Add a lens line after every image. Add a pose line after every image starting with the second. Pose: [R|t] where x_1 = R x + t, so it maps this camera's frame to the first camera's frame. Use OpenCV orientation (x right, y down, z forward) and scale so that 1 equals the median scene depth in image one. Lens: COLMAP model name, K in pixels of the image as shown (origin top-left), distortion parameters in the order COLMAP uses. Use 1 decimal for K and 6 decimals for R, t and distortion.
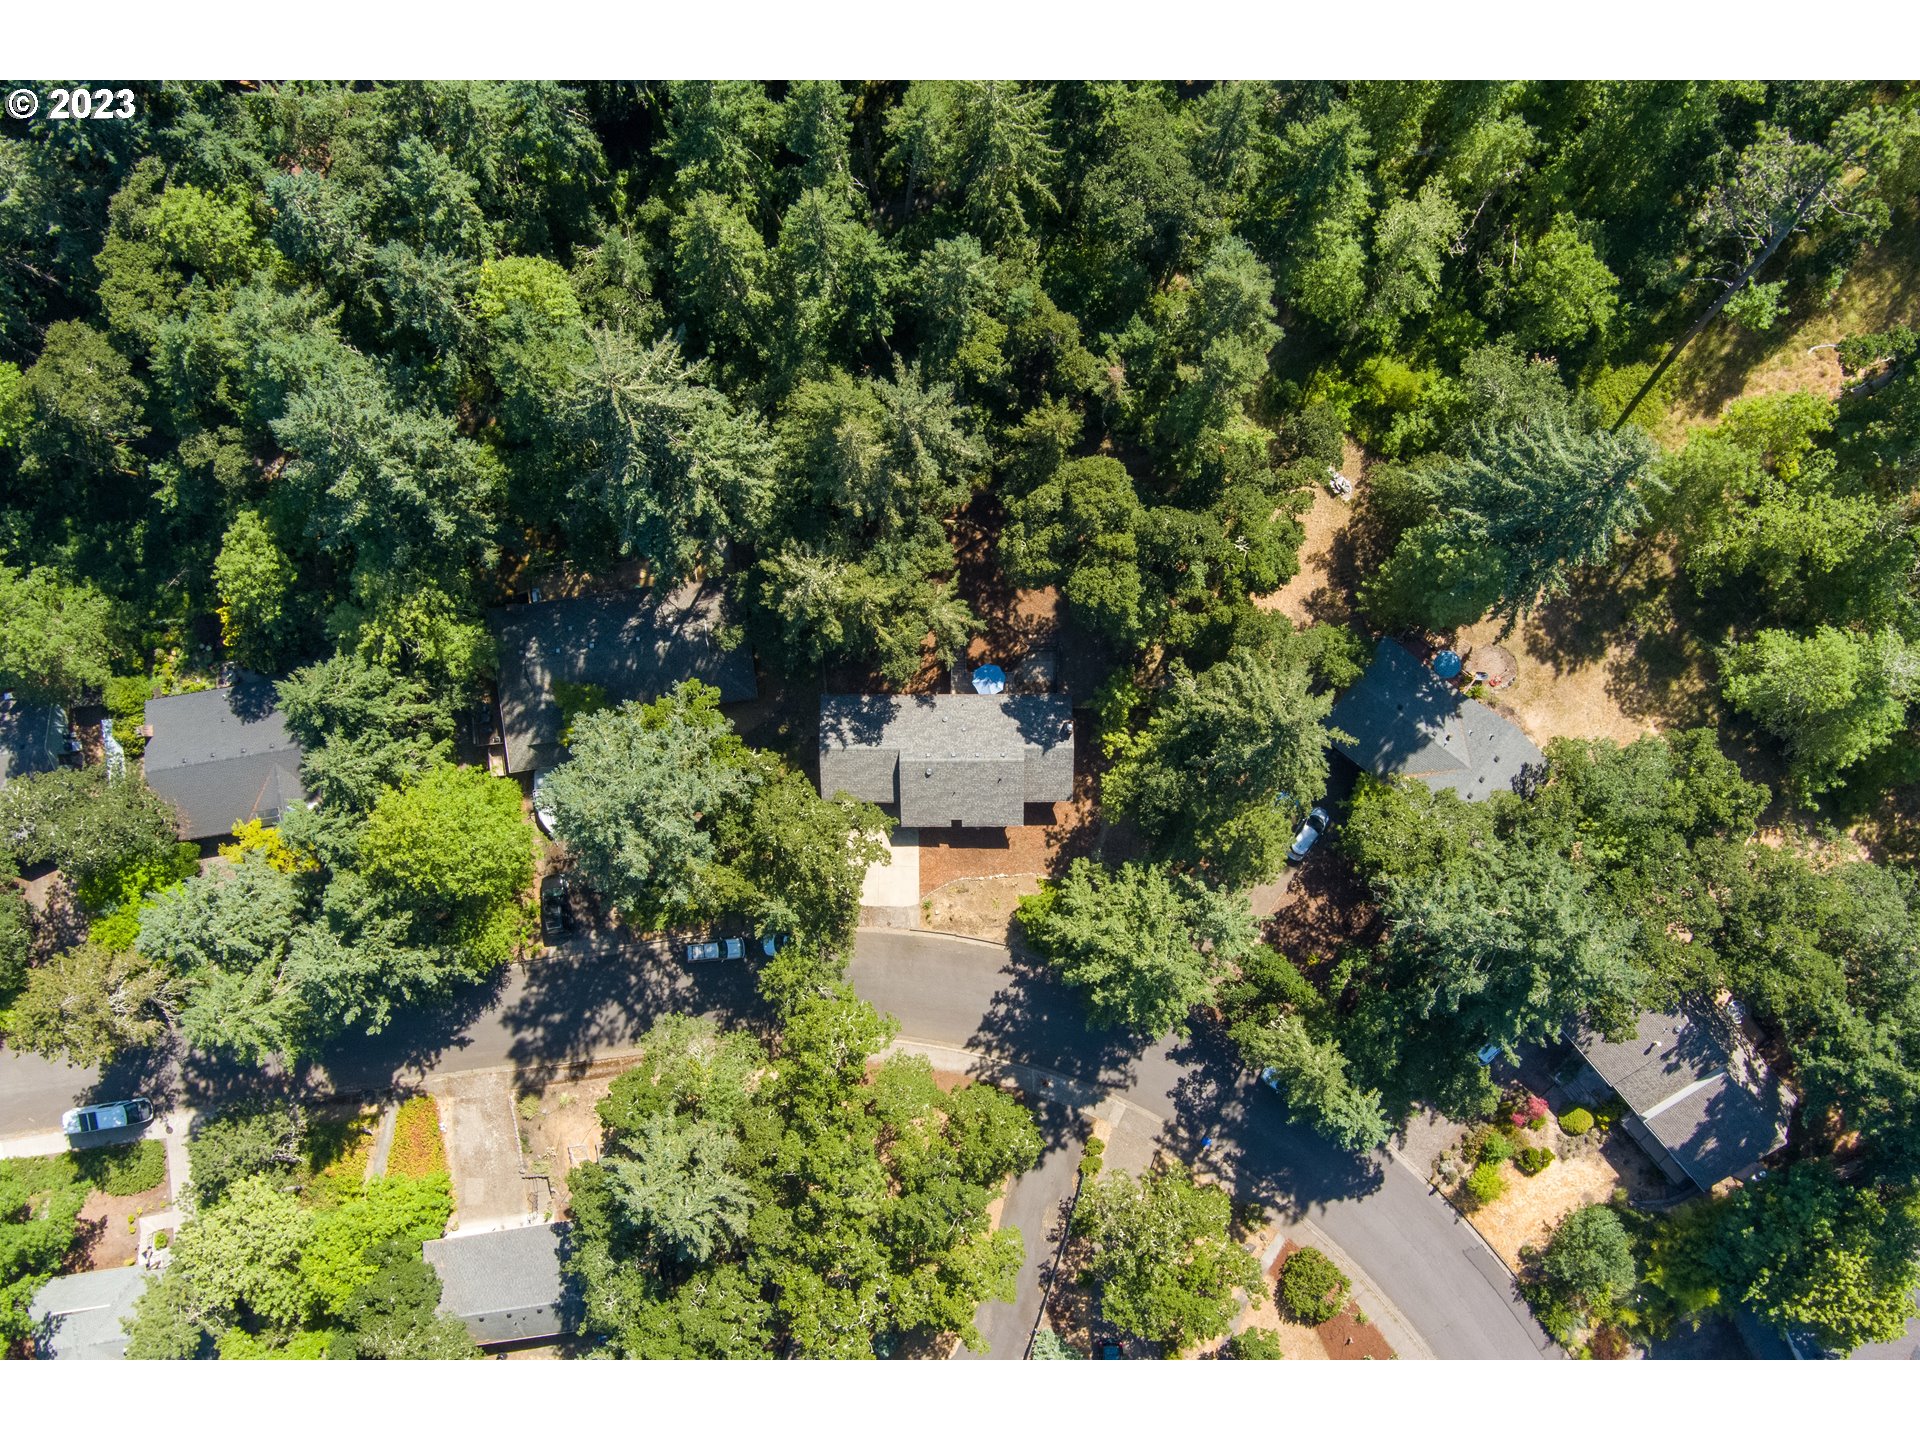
lens RADIAL K [[904.2, 0, 960.0], [0, 904.2, 720.0], [0, 0, 1]] dist [-0.073673, 0.028128]
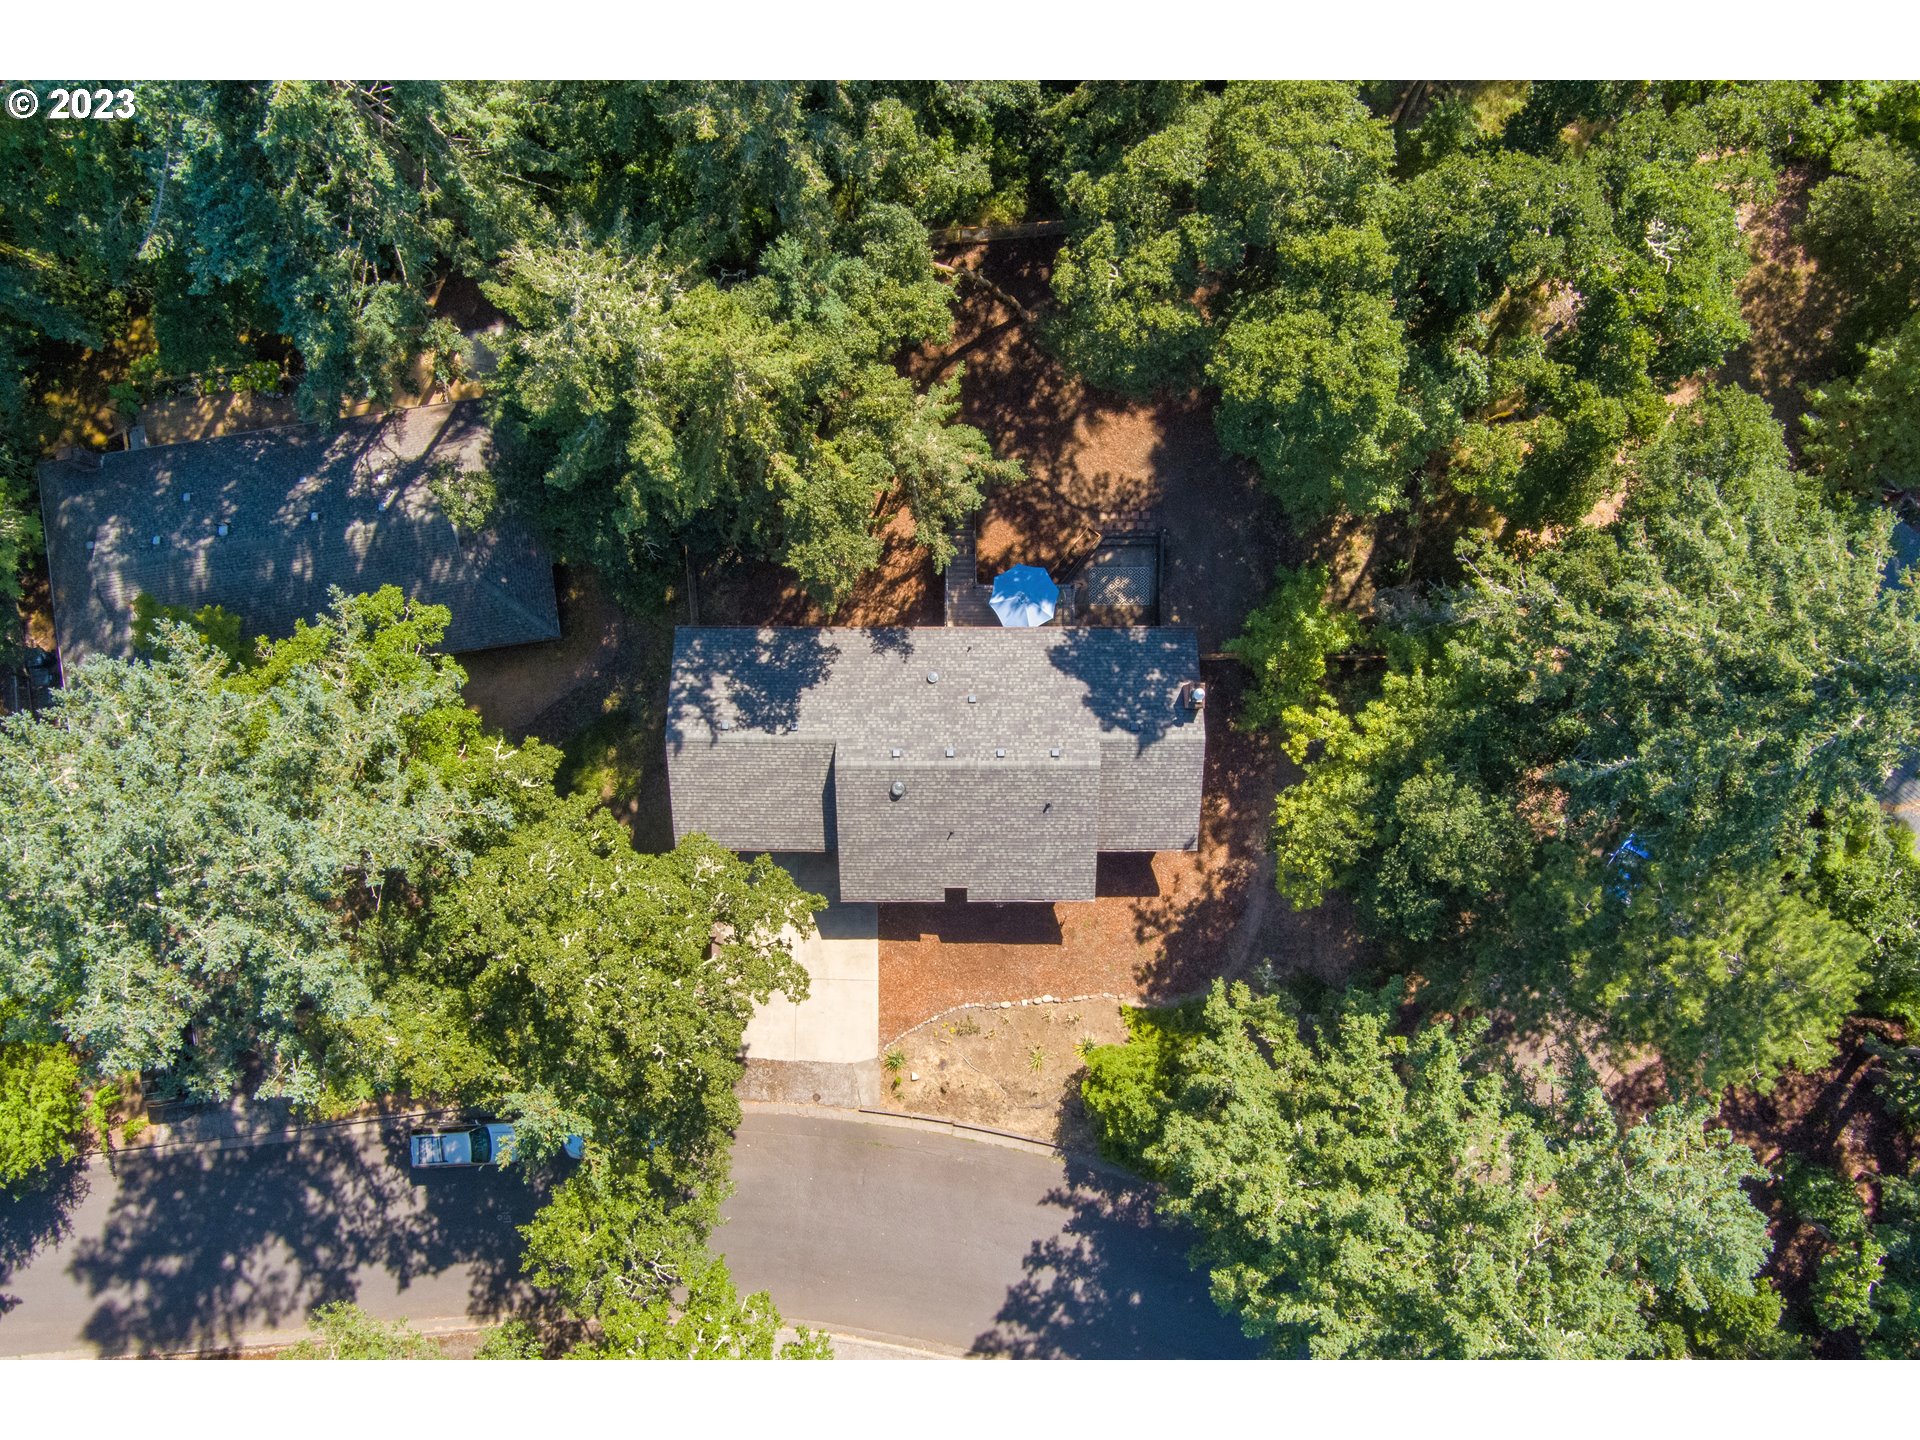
lens RADIAL K [[911.1, 0, 951.8], [0, 911.1, 697.3], [0, 0, 1]] dist [-0.034706, 0.028552]
pose [[0.999991, 0.003916, 0.001812, -0.006833], [-0.003876, 0.999758, -0.021676, 0.019236], [-0.001897, 0.021668, 0.999763, 0.517345]]
